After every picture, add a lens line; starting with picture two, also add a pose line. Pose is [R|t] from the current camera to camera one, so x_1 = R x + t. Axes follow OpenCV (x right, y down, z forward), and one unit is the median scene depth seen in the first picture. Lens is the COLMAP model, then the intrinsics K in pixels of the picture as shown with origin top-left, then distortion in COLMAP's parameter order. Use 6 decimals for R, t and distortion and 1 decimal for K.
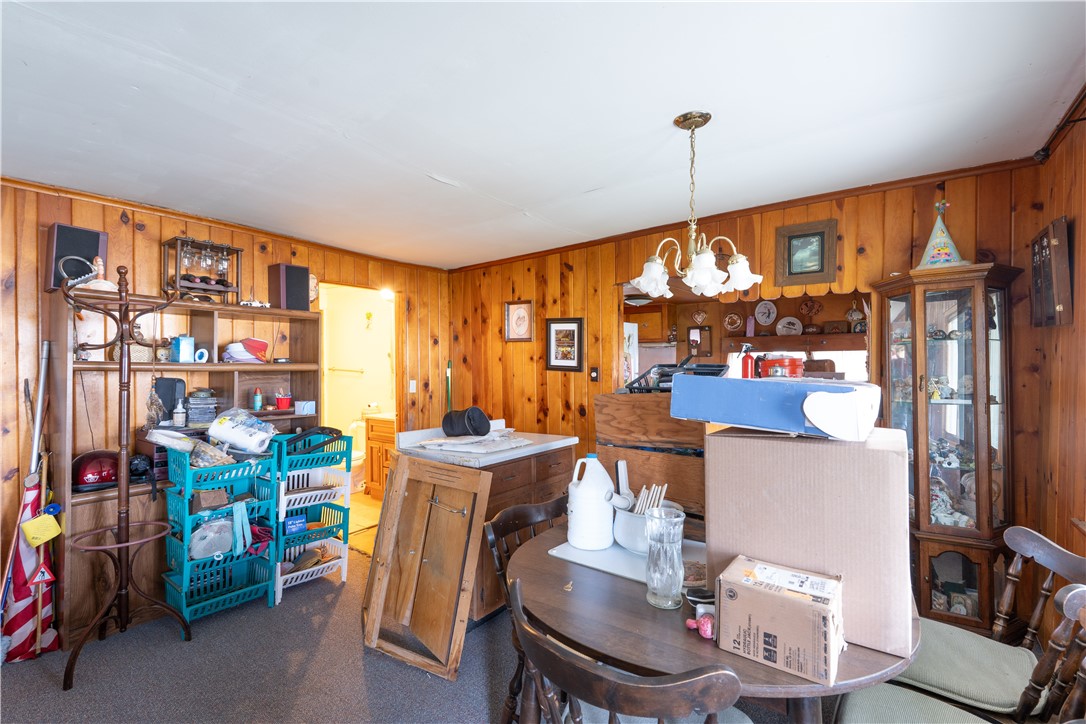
lens RADIAL K [[478.3, 0, 542.3], [0, 478.3, 363.2], [0, 0, 1]] dist [-0.005143, 0.001132]
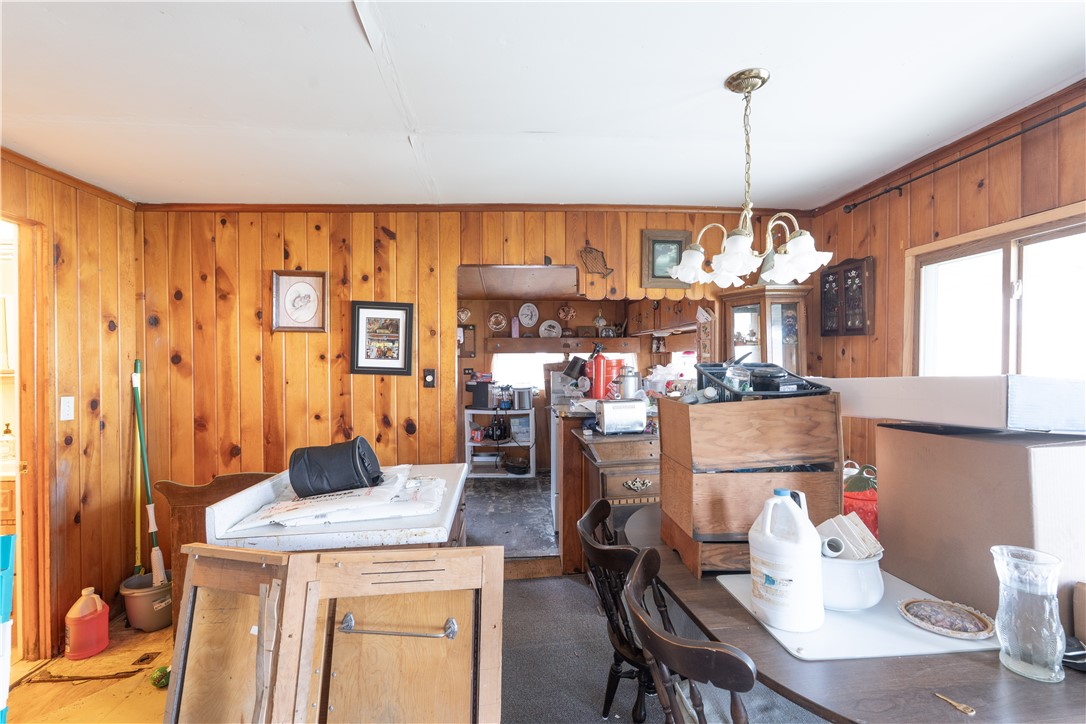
lens RADIAL K [[478.3, 0, 545.2], [0, 478.3, 364.5], [0, 0, 1]] dist [-0.005143, 0.001132]
pose [[0.744955, -0.001390, 0.667113, -0.249552], [0.002413, 0.999997, -0.000611, 0.001926], [-0.667110, 0.002065, 0.744956, 0.280701]]
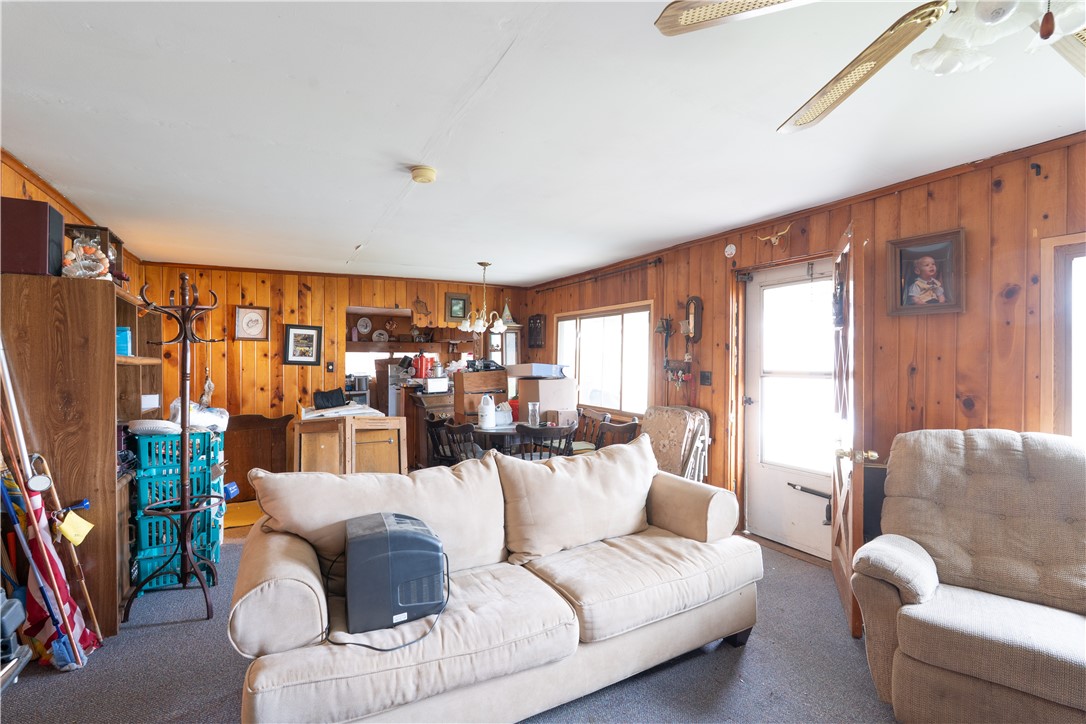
lens RADIAL K [[478.3, 0, 543.9], [0, 478.3, 363.7], [0, 0, 1]] dist [-0.005143, 0.001132]
pose [[0.406518, -0.003603, 0.913636, -0.870964], [-0.003672, 0.999978, 0.005577, 0.002782], [-0.913636, -0.005622, 0.406495, -0.147298]]
